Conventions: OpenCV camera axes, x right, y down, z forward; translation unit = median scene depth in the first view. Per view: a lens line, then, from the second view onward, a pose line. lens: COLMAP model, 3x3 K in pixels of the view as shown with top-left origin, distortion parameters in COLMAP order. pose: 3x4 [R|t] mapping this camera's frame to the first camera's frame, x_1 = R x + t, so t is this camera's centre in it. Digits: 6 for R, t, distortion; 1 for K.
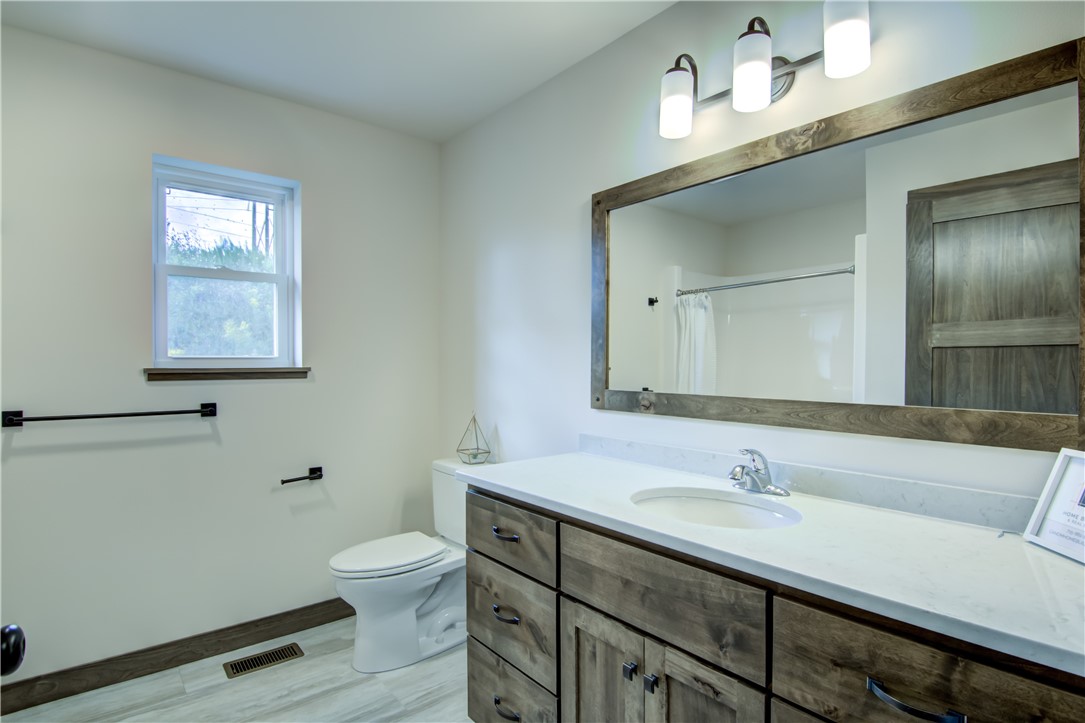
lens RADIAL K [[556.8, 0, 542.5], [0, 556.8, 361.5], [0, 0, 1]] dist [0.001024, -0.009400]
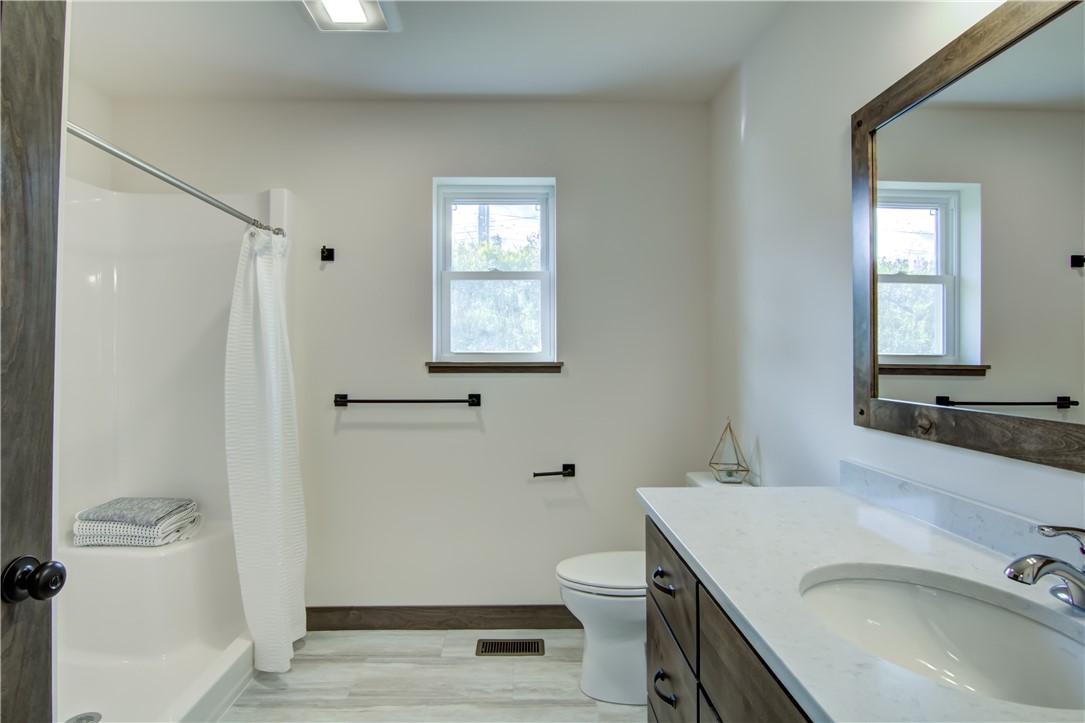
lens RADIAL K [[579.8, 0, 539.9], [0, 579.8, 344.3], [0, 0, 1]] dist [0.016557, -0.030960]
pose [[0.783270, -0.012363, -0.621559, 0.231922], [-0.000136, 0.999799, -0.020058, -0.000465], [0.621682, 0.015795, 0.783111, 0.200500]]
